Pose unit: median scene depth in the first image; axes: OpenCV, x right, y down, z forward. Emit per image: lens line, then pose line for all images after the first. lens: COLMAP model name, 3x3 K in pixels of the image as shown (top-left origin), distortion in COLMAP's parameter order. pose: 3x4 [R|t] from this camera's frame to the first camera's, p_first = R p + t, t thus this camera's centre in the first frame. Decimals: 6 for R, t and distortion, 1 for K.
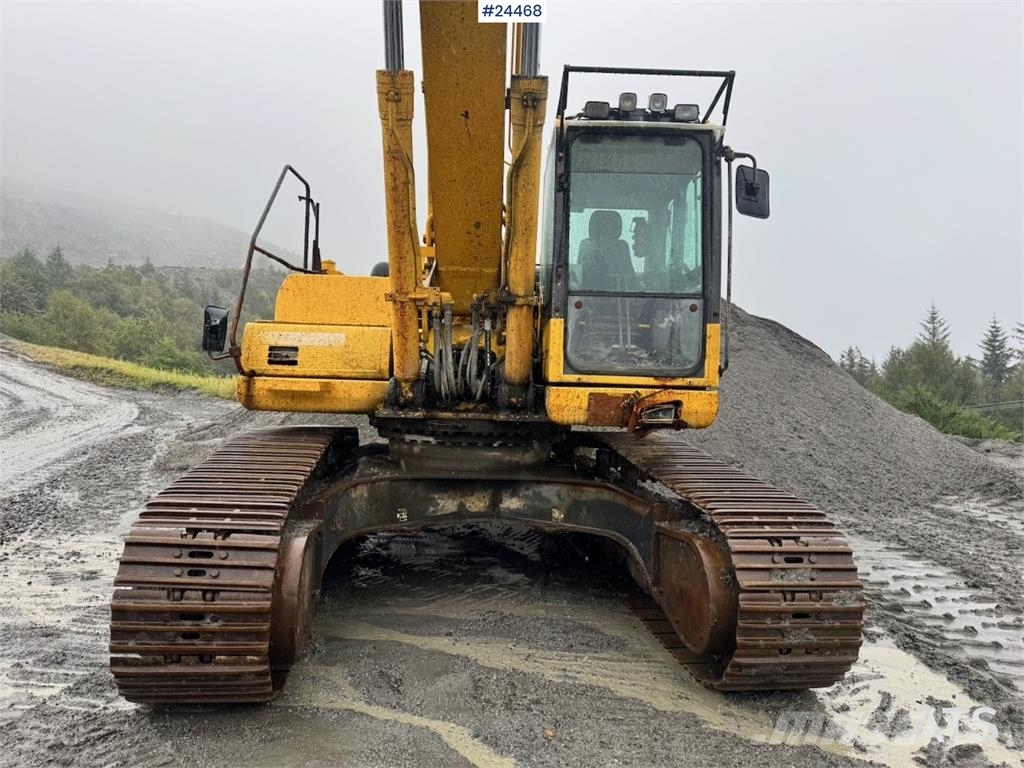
lens RADIAL K [[710.6, 0, 514.0], [0, 710.6, 388.3], [0, 0, 1]] dist [0.125449, -0.184190]
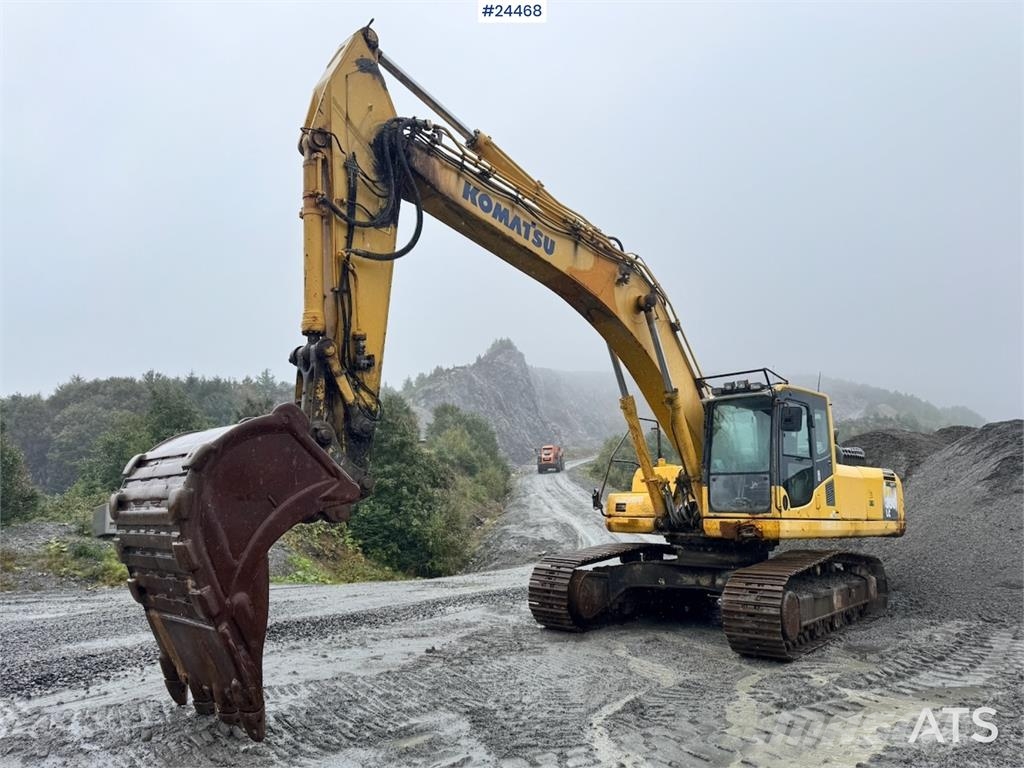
lens RADIAL K [[710.6, 0, 514.0], [0, 710.6, 388.3], [0, 0, 1]] dist [0.125449, -0.184190]
pose [[0.691775, -0.150728, -0.706207, 1.243765], [0.000071, 0.977987, -0.208665, 0.065153], [0.722113, 0.144299, 0.676558, -0.941338]]
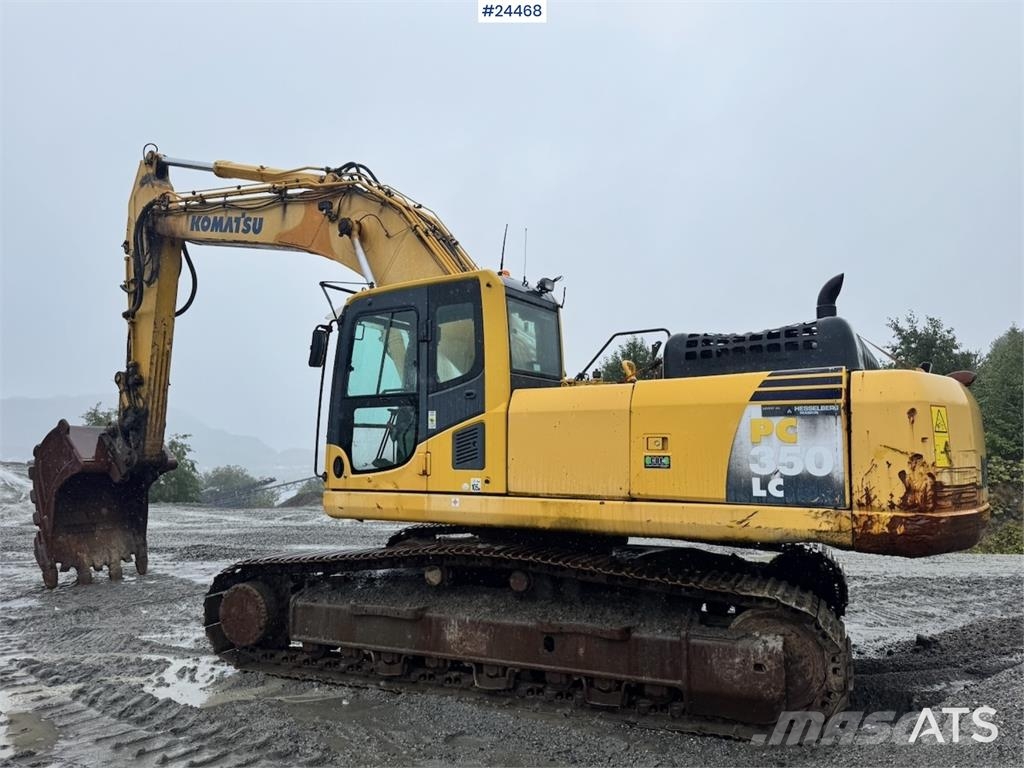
lens RADIAL K [[715.0, 0, 511.7], [0, 715.0, 385.8], [0, 0, 1]] dist [0.141789, -0.253803]
pose [[-0.531670, -0.103669, -0.840583, 1.311295], [-0.026360, 0.994025, -0.105920, -0.062115], [0.846541, -0.034157, -0.531226, 2.084964]]
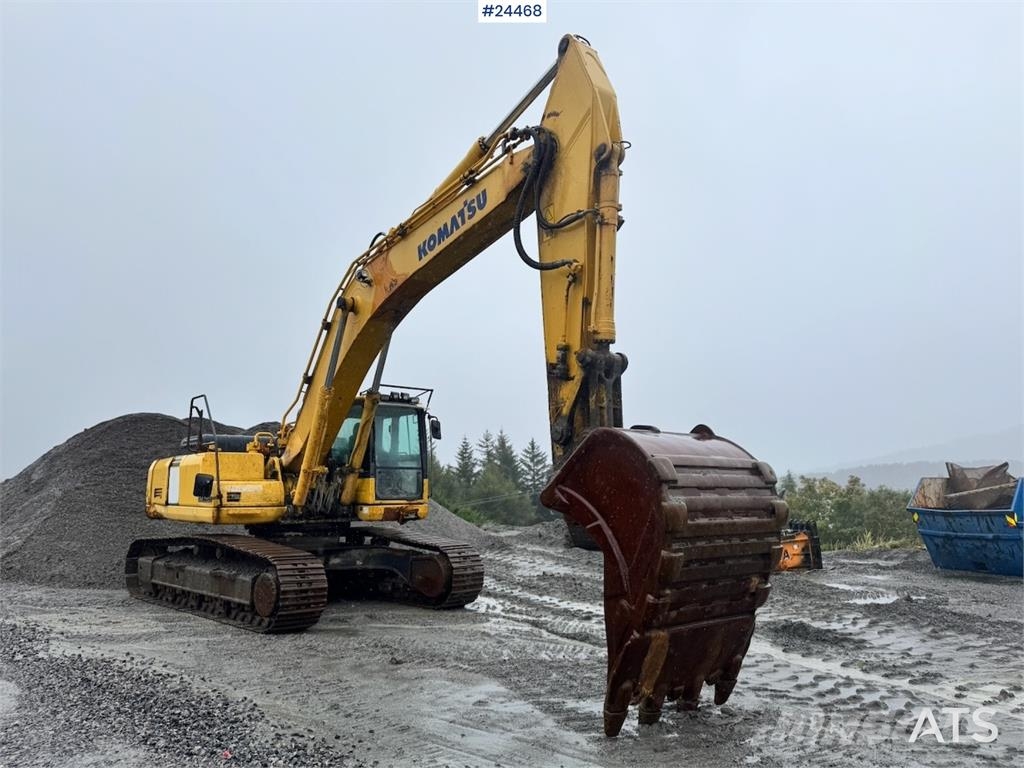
lens RADIAL K [[710.6, 0, 514.0], [0, 710.6, 388.3], [0, 0, 1]] dist [0.125449, -0.184190]
pose [[0.787948, 0.058491, 0.612957, -1.101654], [0.031482, 0.990349, -0.134973, -0.055456], [-0.614936, 0.125649, 0.778502, -1.300332]]
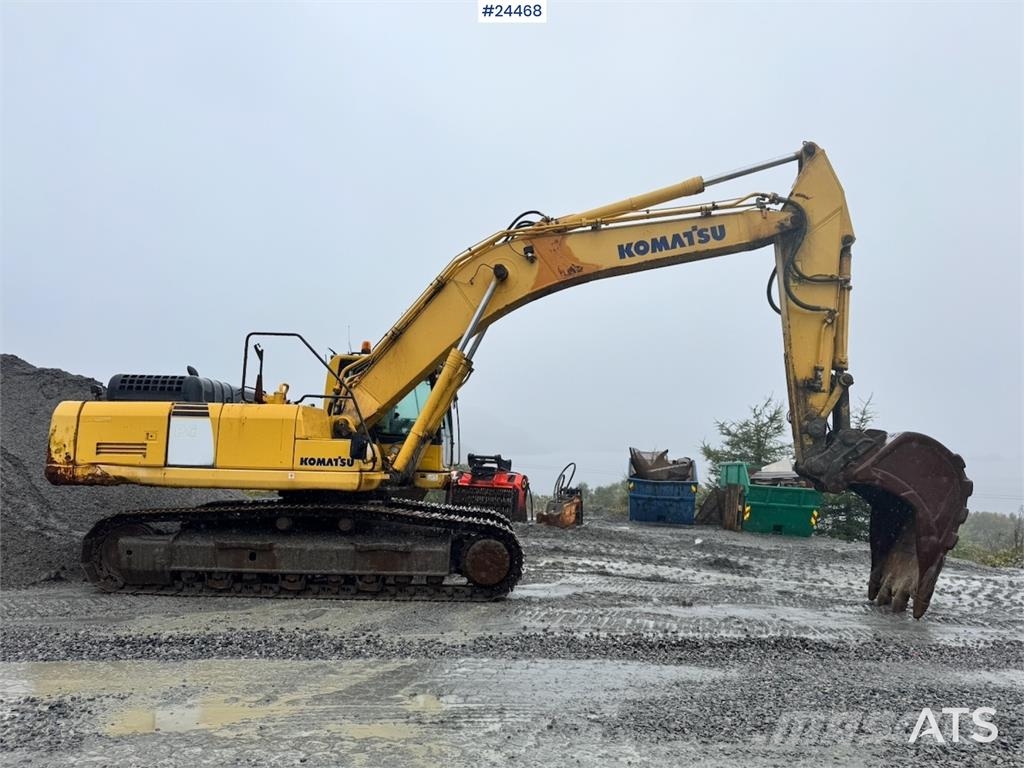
lens RADIAL K [[710.6, 0, 514.0], [0, 710.6, 388.3], [0, 0, 1]] dist [0.125449, -0.184190]
pose [[0.114464, 0.084841, 0.989798, -2.345540], [-0.012365, 0.996391, -0.083976, -0.090182], [-0.993350, -0.002626, 0.115100, 0.470011]]
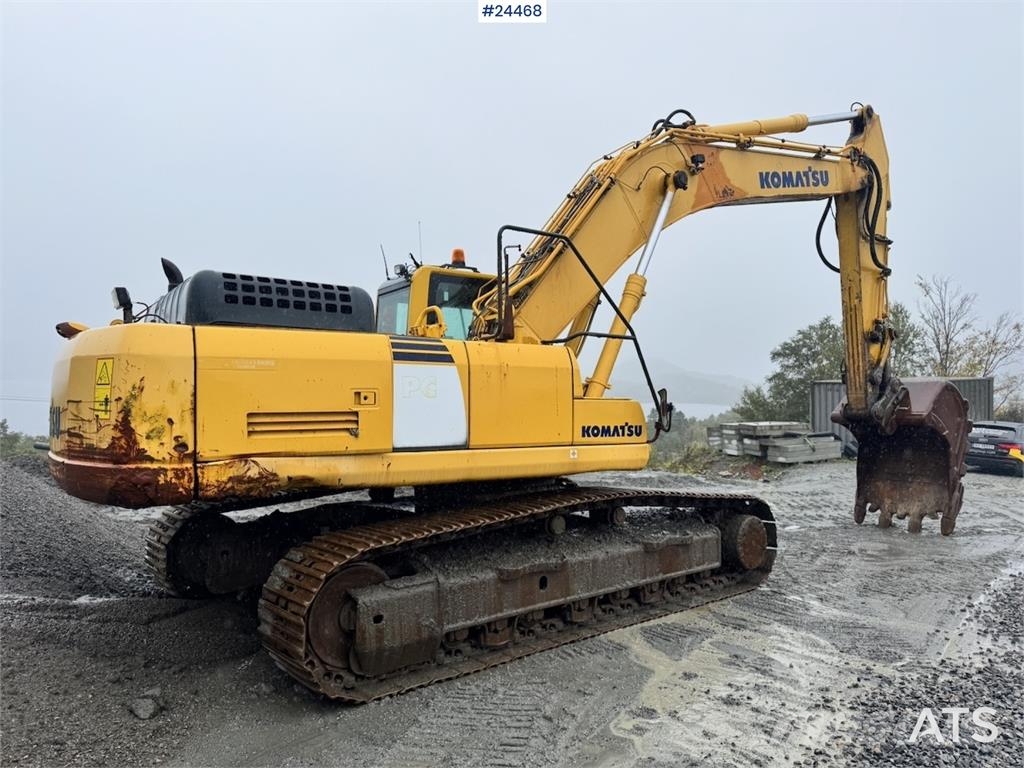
lens RADIAL K [[715.0, 0, 511.7], [0, 715.0, 385.8], [0, 0, 1]] dist [0.141789, -0.253803]
pose [[-0.538253, -0.013513, 0.842675, -1.466643], [-0.009967, 0.999904, 0.009668, -0.144710], [-0.842724, -0.003195, -0.538336, 2.112290]]
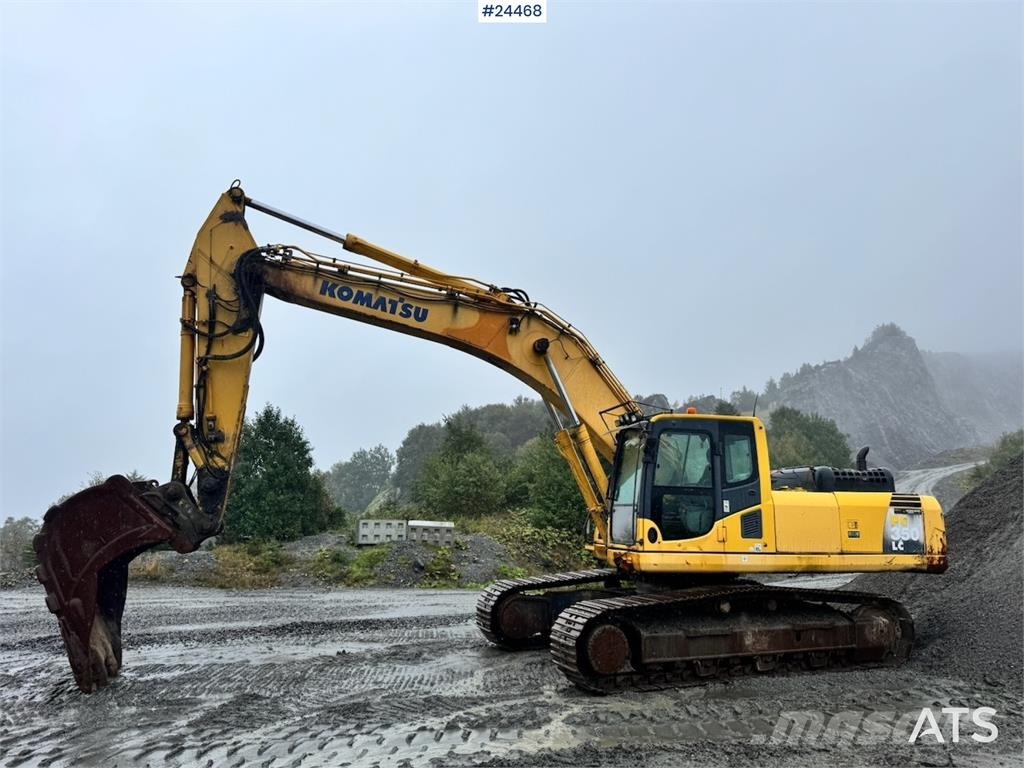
lens RADIAL K [[710.6, 0, 514.0], [0, 710.6, 388.3], [0, 0, 1]] dist [0.125449, -0.184190]
pose [[0.244896, -0.200740, -0.948541, 2.180868], [-0.022929, 0.976859, -0.212653, -0.010920], [0.969278, 0.073827, 0.234626, 0.156244]]
